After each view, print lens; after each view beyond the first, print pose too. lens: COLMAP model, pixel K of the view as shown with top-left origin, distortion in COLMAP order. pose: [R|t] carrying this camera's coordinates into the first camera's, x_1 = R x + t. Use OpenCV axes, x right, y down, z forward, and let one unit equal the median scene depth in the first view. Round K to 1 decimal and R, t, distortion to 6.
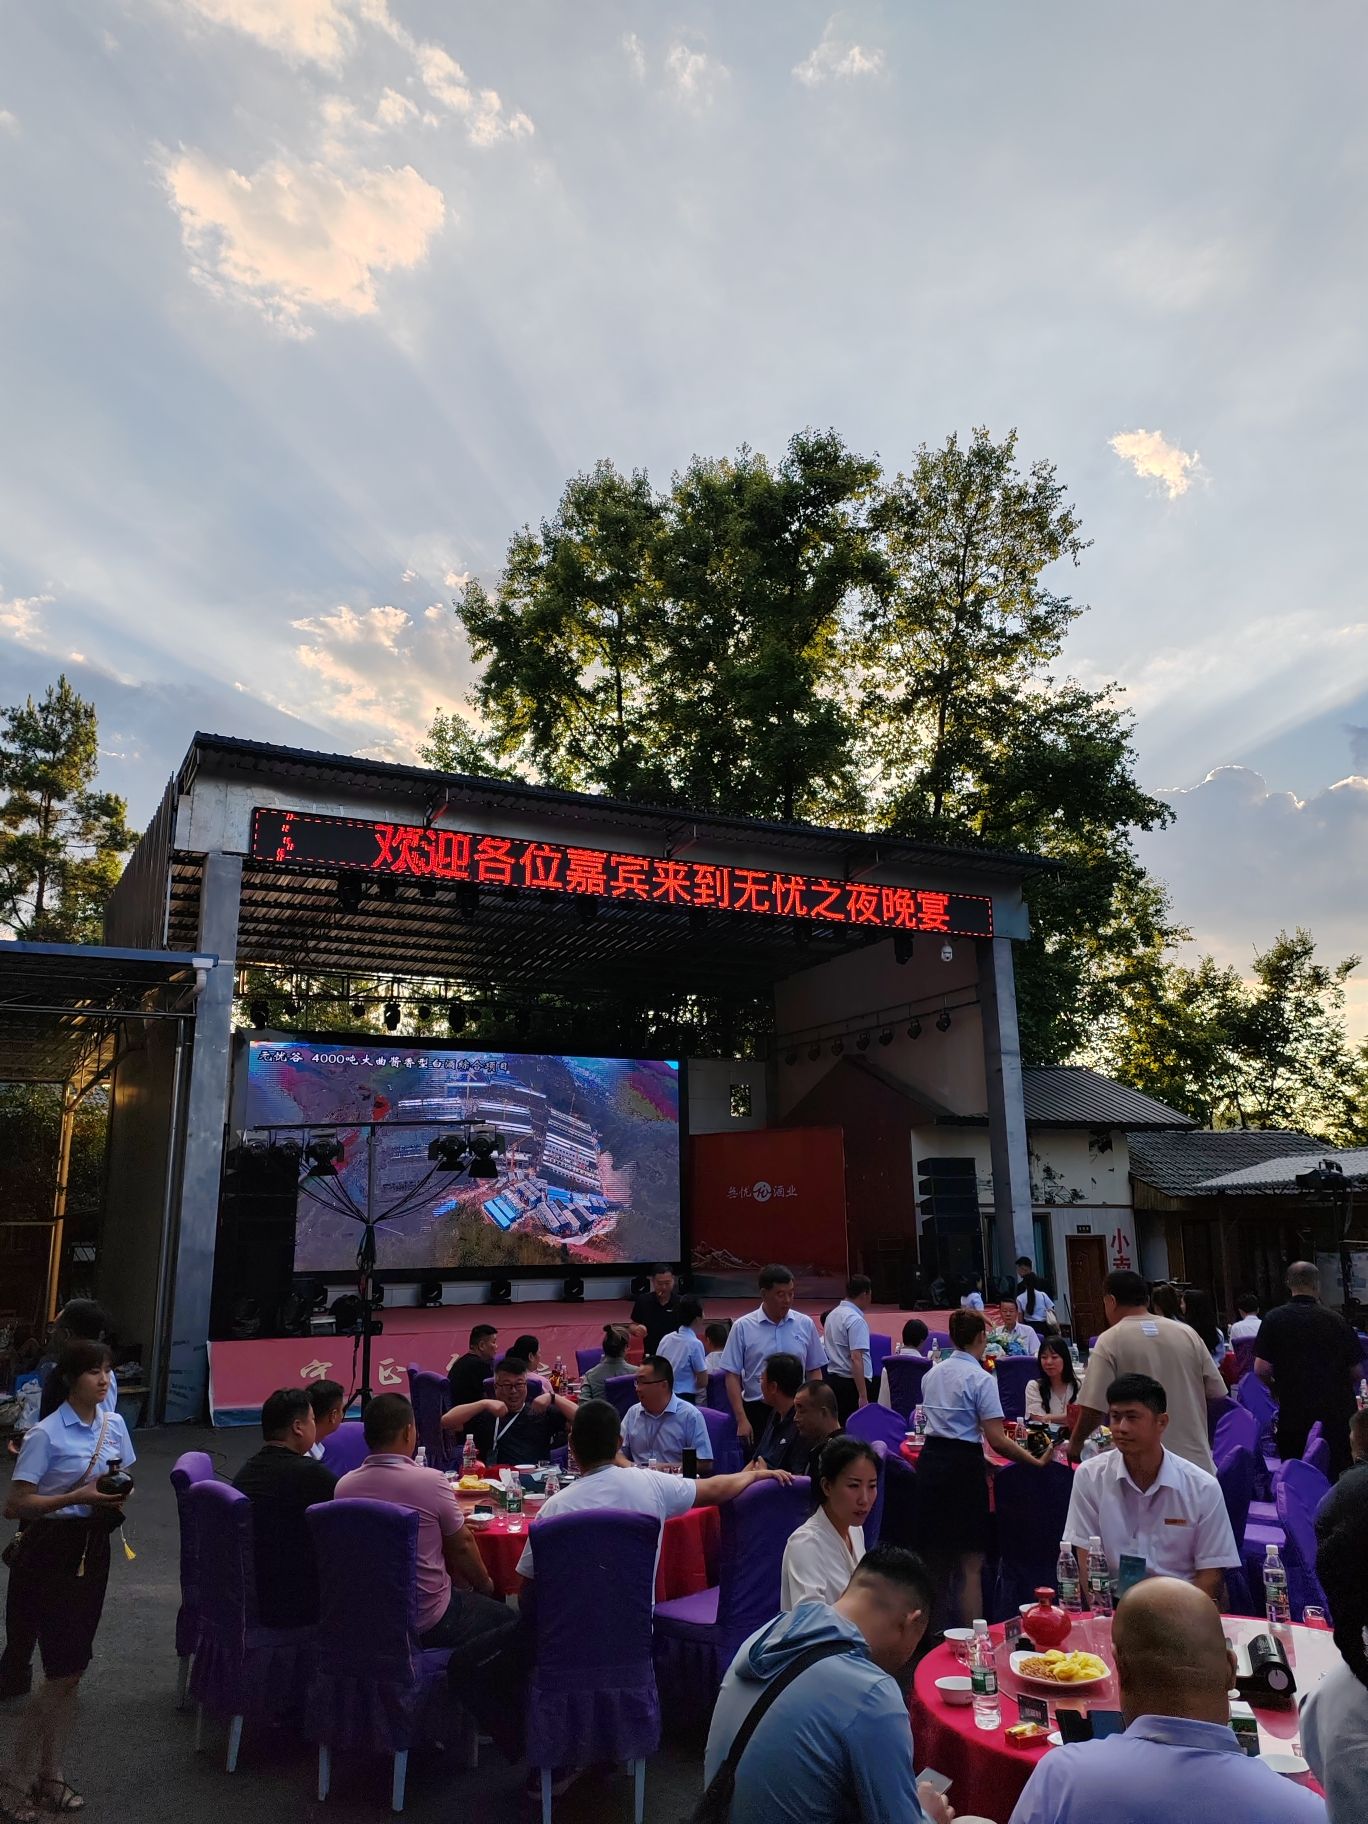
lens RADIAL K [[1389.6, 0, 684.0], [0, 1389.6, 912.0], [0, 0, 1]] dist [0.002633, 0.001771]
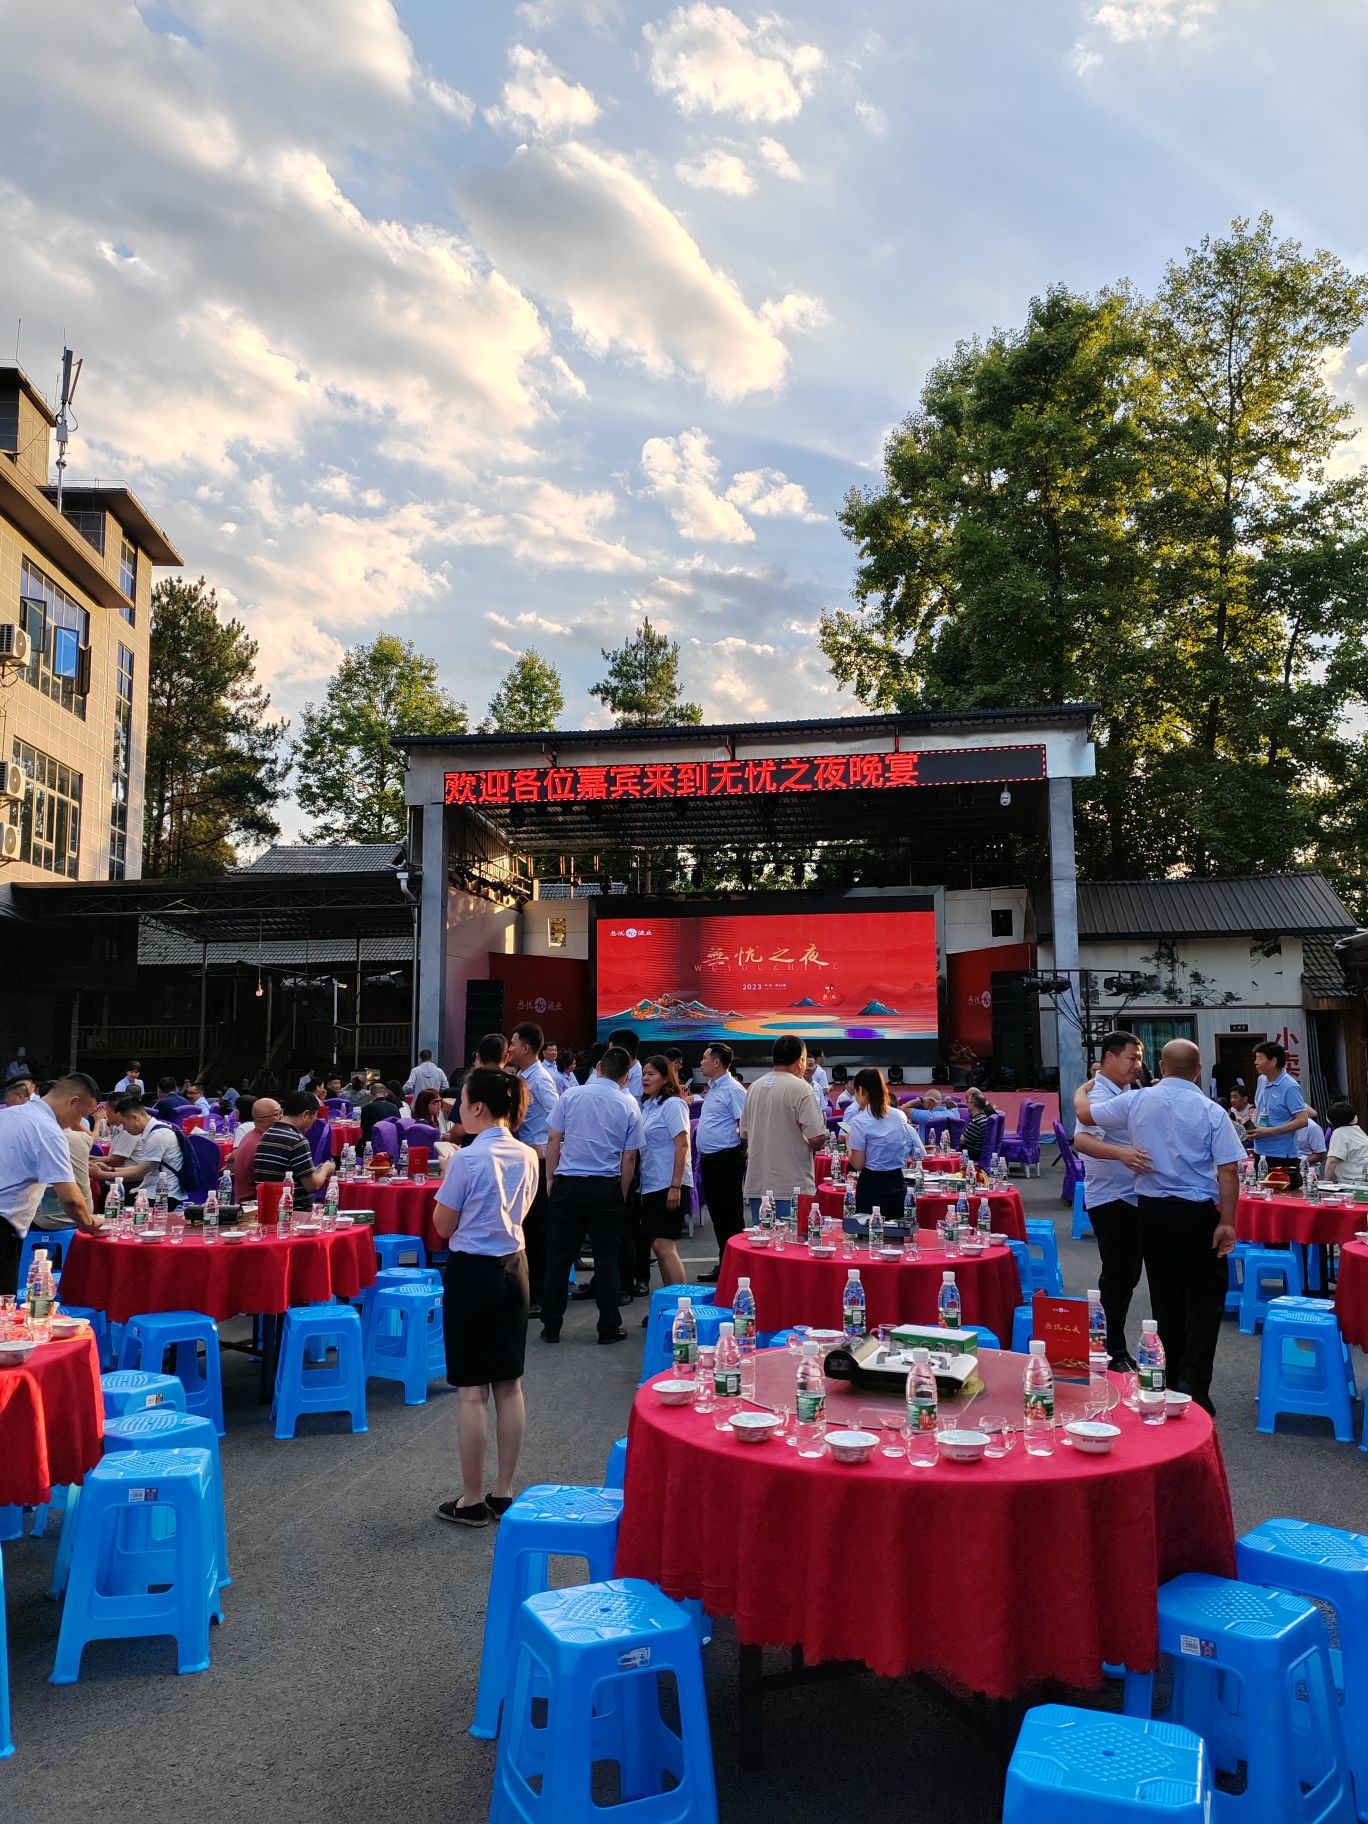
lens RADIAL K [[1389.6, 0, 684.0], [0, 1389.6, 912.0], [0, 0, 1]] dist [0.002633, 0.001771]
pose [[0.830123, -0.070484, -0.553108, 0.715873], [0.132699, 0.988450, 0.073198, 0.008610], [0.541560, -0.134160, 0.829888, -0.132218]]
